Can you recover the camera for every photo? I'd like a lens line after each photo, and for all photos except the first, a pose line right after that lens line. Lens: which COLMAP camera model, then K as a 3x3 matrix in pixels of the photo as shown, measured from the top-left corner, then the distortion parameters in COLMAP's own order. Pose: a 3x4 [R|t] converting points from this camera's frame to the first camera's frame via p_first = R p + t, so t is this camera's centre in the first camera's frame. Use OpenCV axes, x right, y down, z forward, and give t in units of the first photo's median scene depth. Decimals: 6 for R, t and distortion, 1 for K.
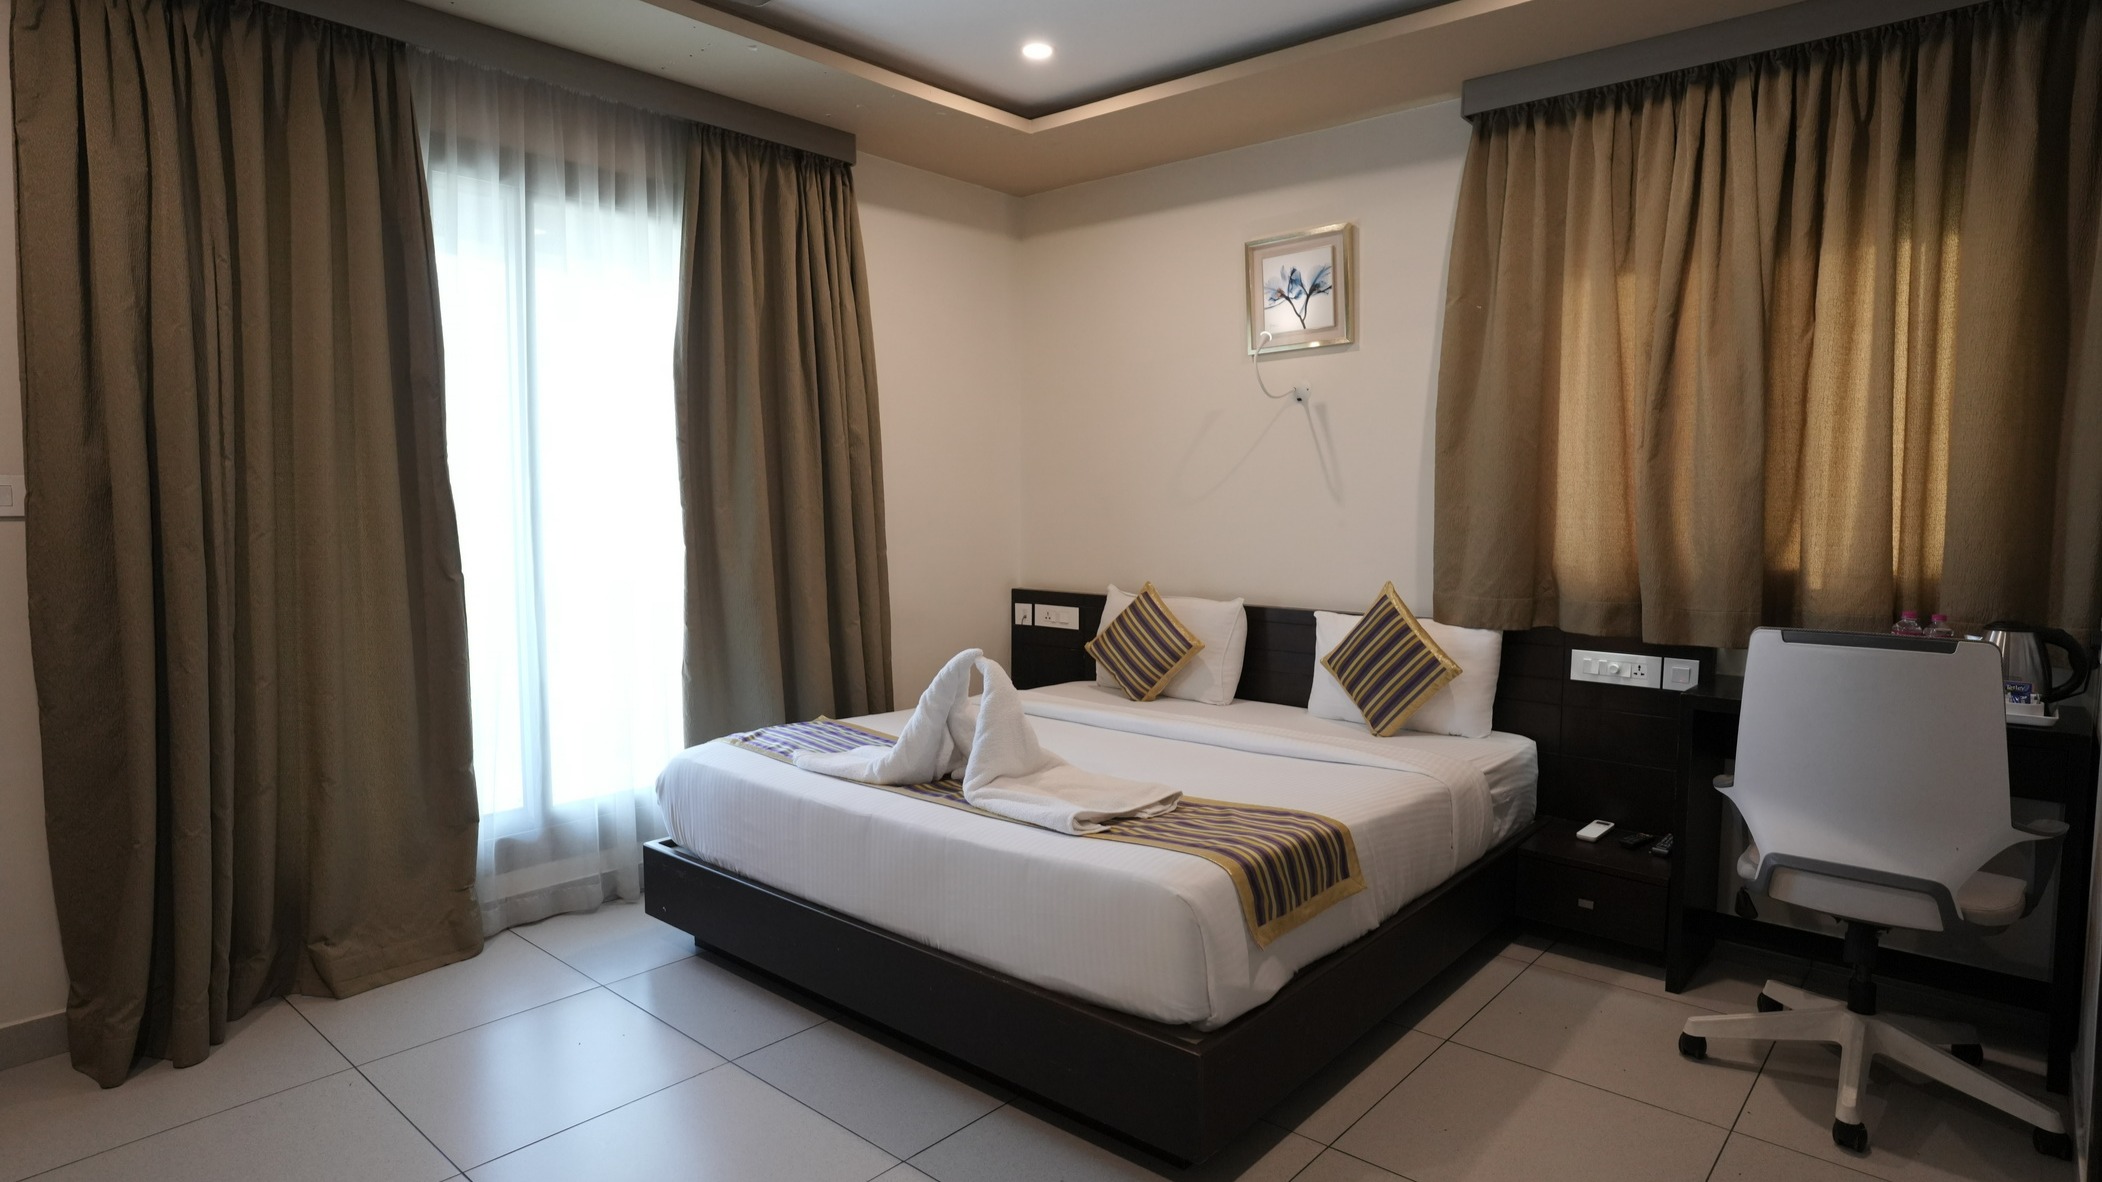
lens RADIAL K [[1139.5, 0, 1051.0], [0, 1139.5, 591.0], [0, 0, 1]] dist [-0.054649, 0.040969]
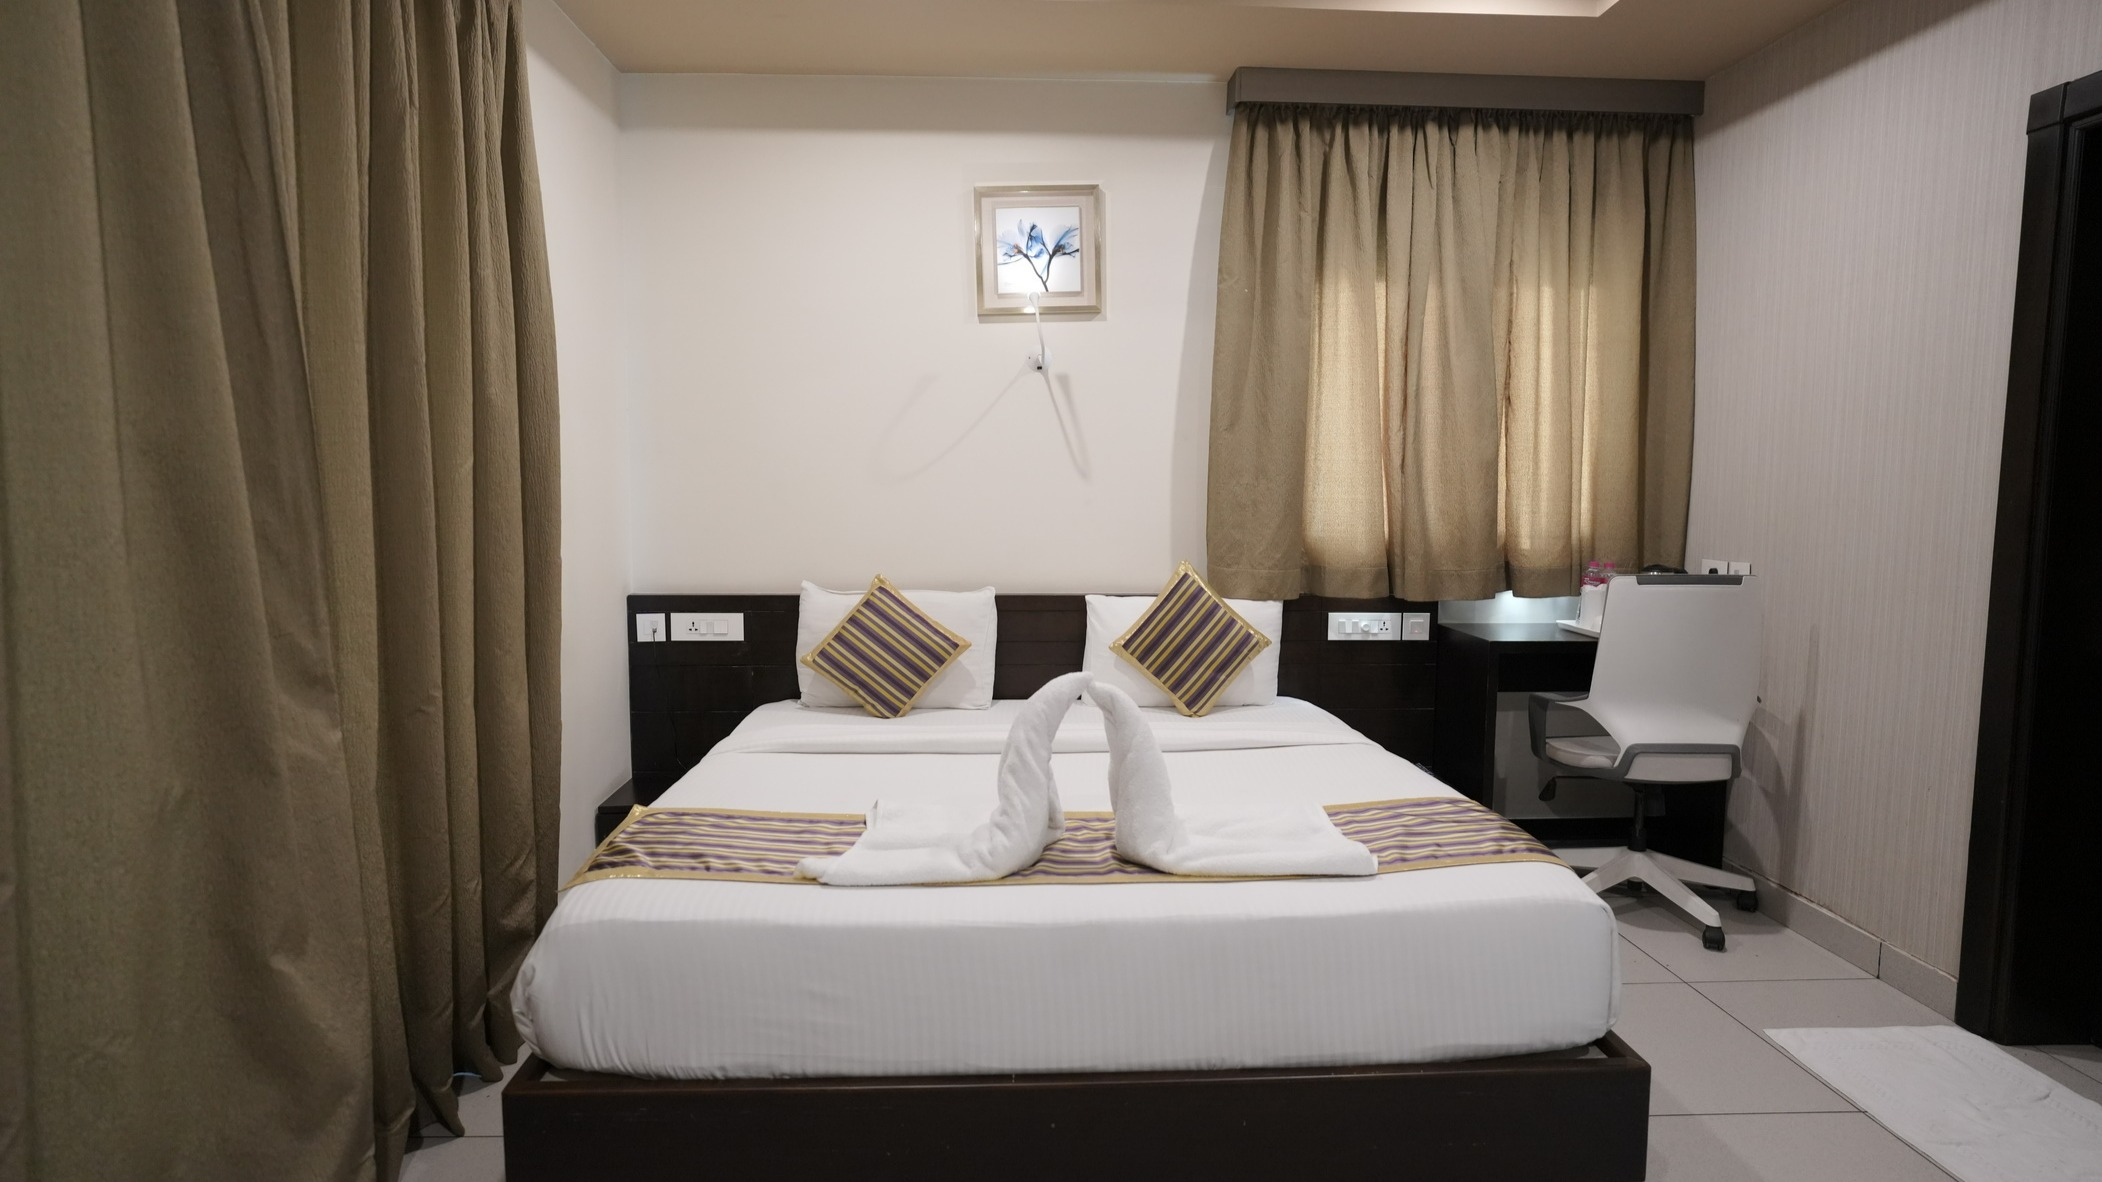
lens RADIAL K [[1139.5, 0, 1051.0], [0, 1139.5, 591.0], [0, 0, 1]] dist [-0.054649, 0.040969]
pose [[0.725255, -0.067670, 0.685147, -0.480765], [0.053538, 0.997688, 0.041866, -0.029680], [-0.686396, 0.006317, 0.727201, 0.368009]]
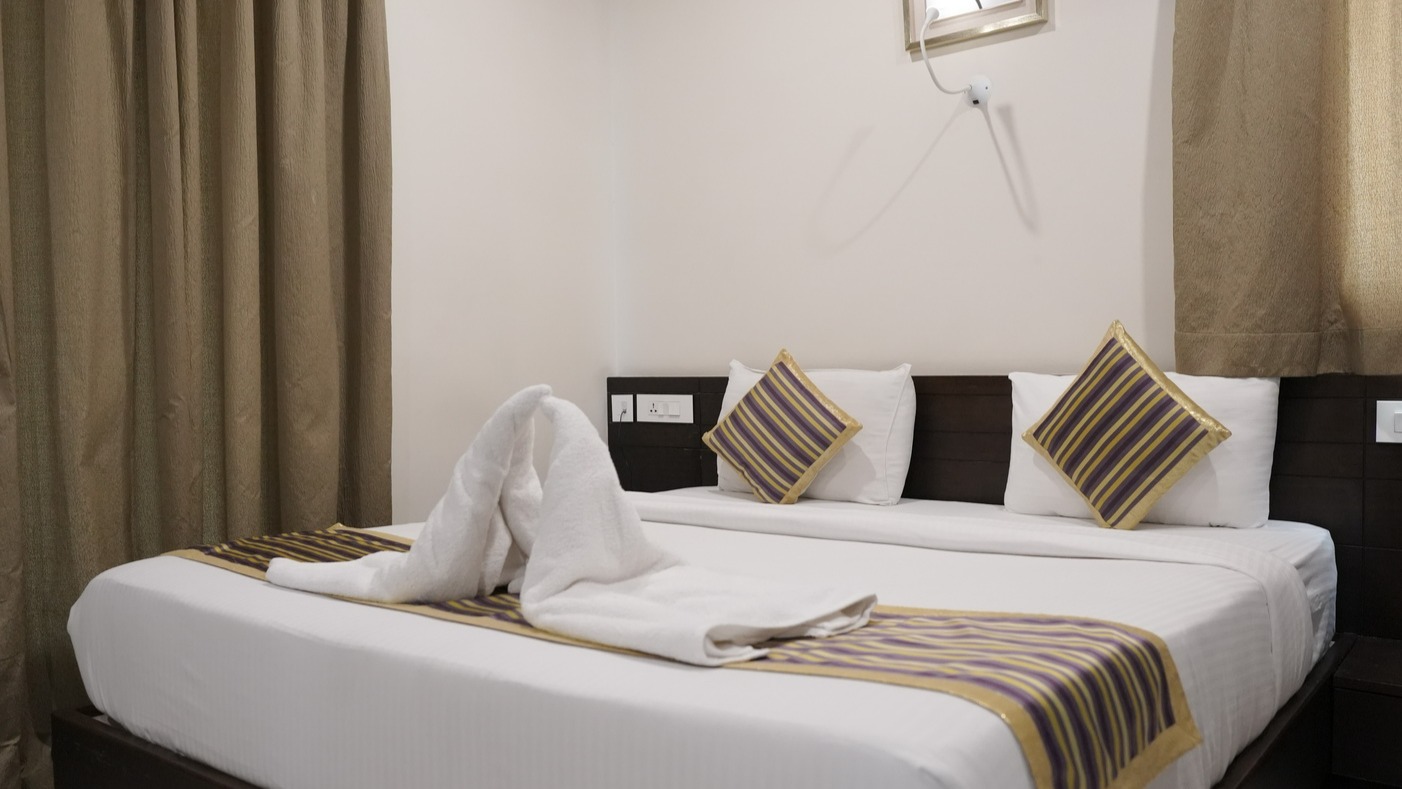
lens RADIAL K [[1144.2, 0, 707.4], [0, 1144.2, 400.5], [0, 0, 1]] dist [-0.036959, 0.008308]
pose [[0.998738, -0.021494, 0.045397, -0.001721], [0.023572, 0.998675, -0.045750, 0.072823], [-0.044354, 0.046762, 0.997921, 0.284293]]
